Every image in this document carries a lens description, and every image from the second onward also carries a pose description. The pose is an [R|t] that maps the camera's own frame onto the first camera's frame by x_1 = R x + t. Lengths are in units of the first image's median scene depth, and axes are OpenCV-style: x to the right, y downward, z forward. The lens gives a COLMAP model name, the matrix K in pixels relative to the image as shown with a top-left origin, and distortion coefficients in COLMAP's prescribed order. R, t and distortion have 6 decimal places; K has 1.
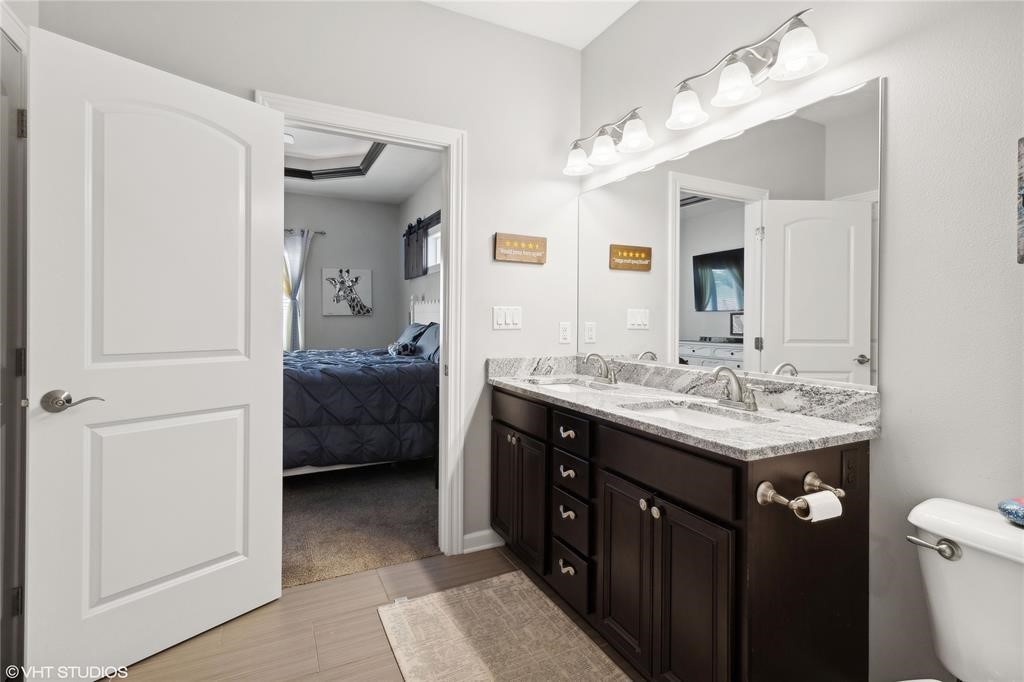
lens RADIAL K [[490.0, 0, 521.3], [0, 490.0, 323.2], [0, 0, 1]] dist [0.006021, 0.000905]
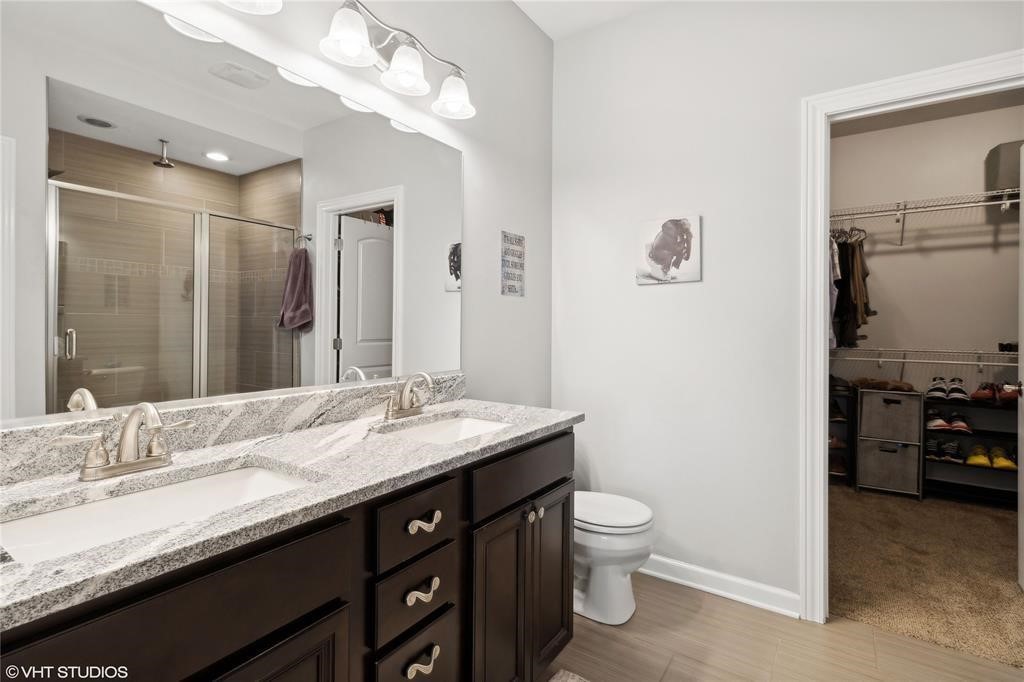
lens RADIAL K [[490.0, 0, 521.3], [0, 490.0, 323.2], [0, 0, 1]] dist [0.006021, 0.000905]
pose [[-0.495468, -0.004013, 0.868617, -0.474098], [-0.004448, 0.999988, 0.002083, -0.006090], [-0.868615, -0.002831, -0.495480, 1.268774]]
